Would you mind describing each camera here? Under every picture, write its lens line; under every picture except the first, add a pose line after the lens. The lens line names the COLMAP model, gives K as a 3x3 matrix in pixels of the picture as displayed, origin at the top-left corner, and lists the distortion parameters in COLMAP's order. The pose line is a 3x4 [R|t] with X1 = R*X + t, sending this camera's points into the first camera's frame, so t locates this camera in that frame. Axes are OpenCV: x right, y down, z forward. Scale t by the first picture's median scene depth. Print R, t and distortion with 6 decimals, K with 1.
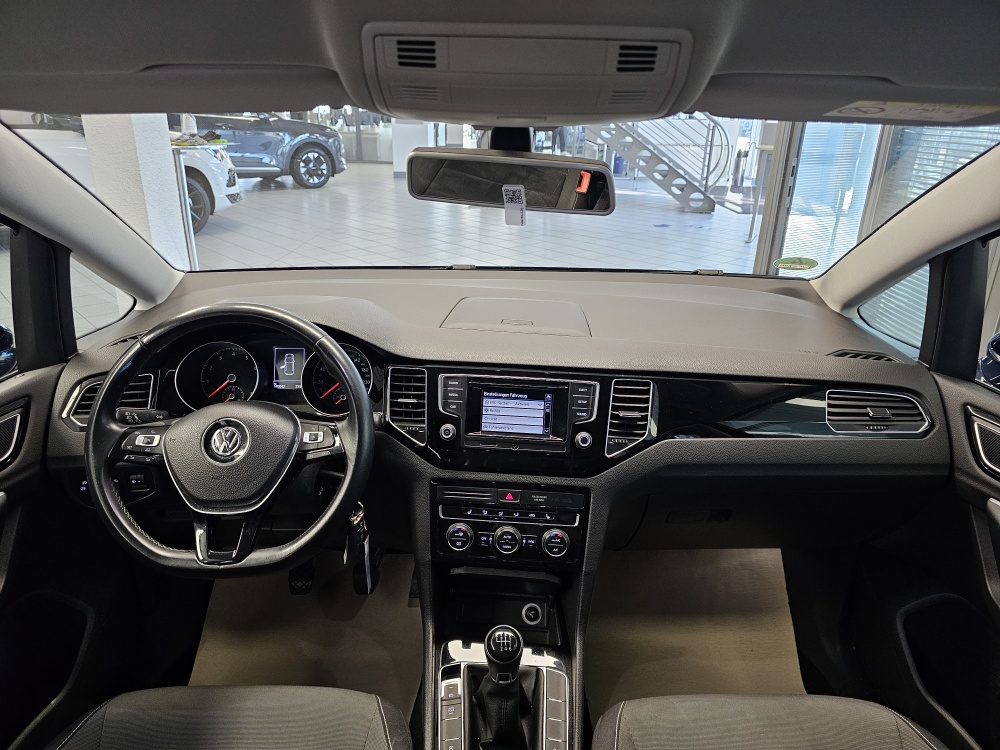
lens RADIAL K [[671.0, 0, 502.5], [0, 671.0, 375.1], [0, 0, 1]] dist [0.056362, -0.063202]
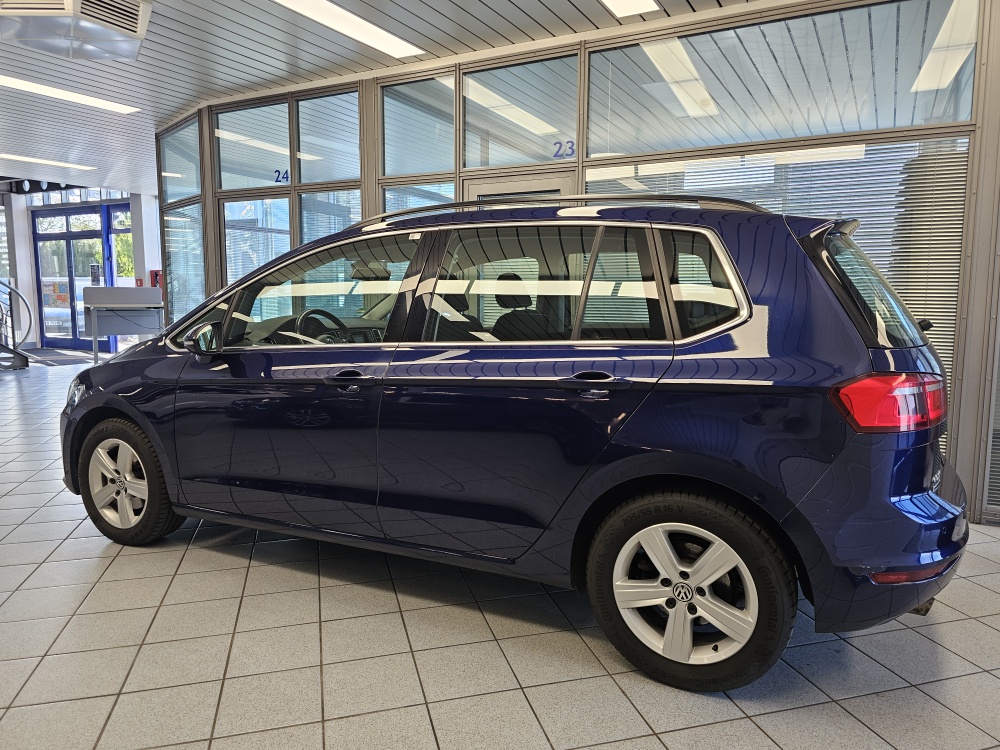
lens RADIAL K [[688.8, 0, 496.6], [0, 688.8, 358.9], [0, 0, 1]] dist [0.053668, -0.062347]
pose [[0.464412, -0.102704, 0.879644, -2.788732], [0.333007, 0.940612, -0.065990, 0.610871], [-0.820627, 0.323574, 0.471033, -1.234518]]
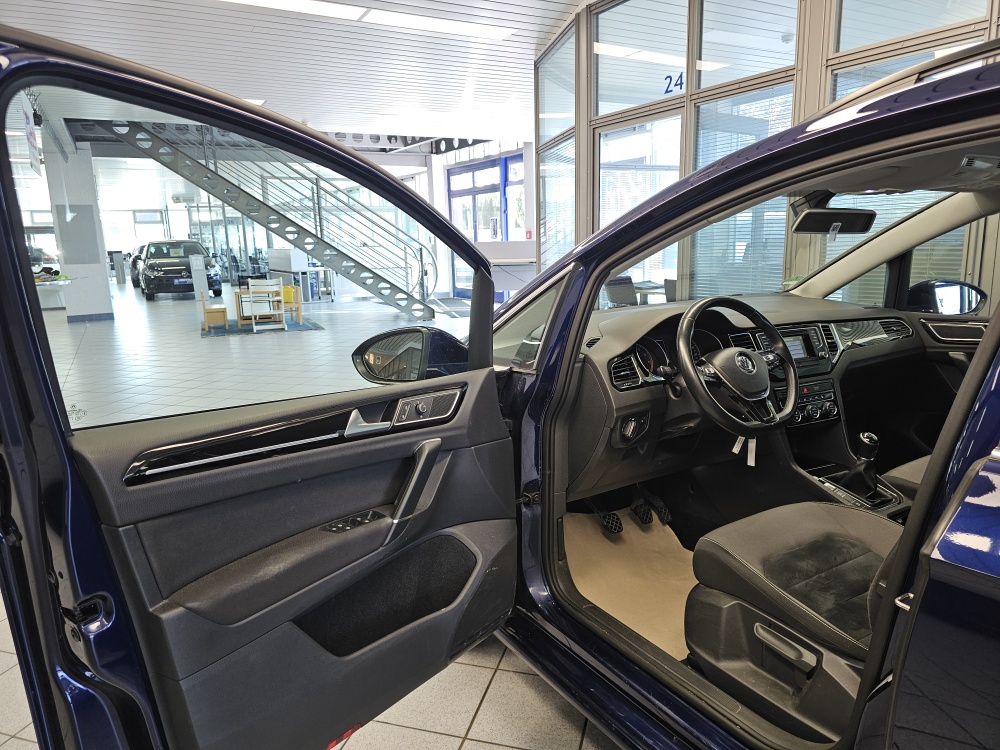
lens RADIAL K [[671.0, 0, 502.5], [0, 671.0, 375.1], [0, 0, 1]] dist [0.056362, -0.063202]
pose [[0.852163, -0.144827, 0.502835, -1.645678], [0.233494, 0.965208, -0.117706, 0.164349], [-0.468293, 0.217714, 0.856330, -0.234134]]
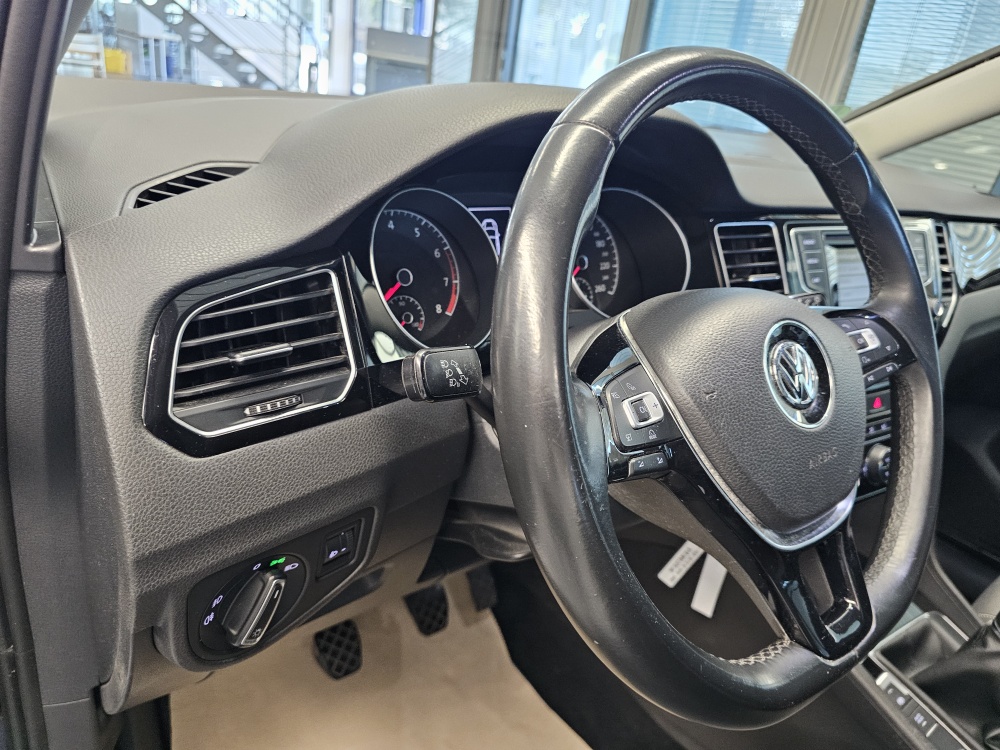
lens RADIAL K [[688.8, 0, 496.6], [0, 688.8, 358.9], [0, 0, 1]] dist [0.053668, -0.062347]
pose [[0.804956, -0.152942, 0.573284, -0.692741], [0.110789, 0.987957, 0.108010, 0.017109], [-0.582899, -0.023430, 0.812207, 0.647483]]
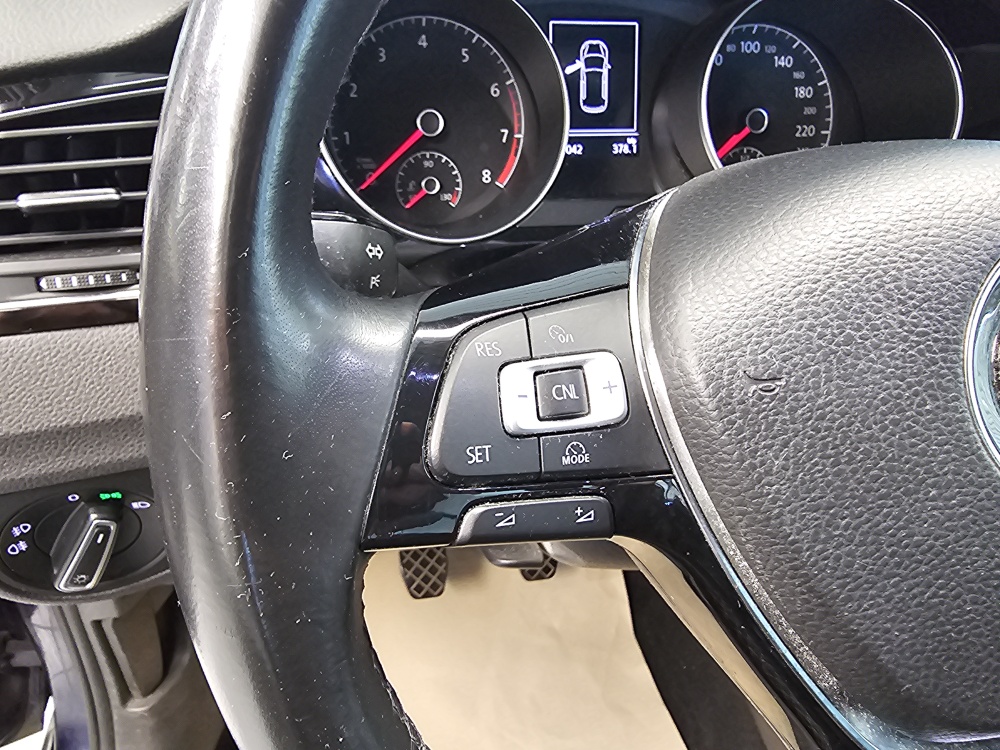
lens RADIAL K [[687.3, 0, 451.9], [0, 687.3, 373.4], [0, 0, 1]] dist [-0.003652, -0.001935]
pose [[0.984243, -0.076725, 0.159305, -0.497670], [0.037955, 0.971626, 0.233459, 0.047305], [-0.172697, -0.223734, 0.959228, 0.745185]]
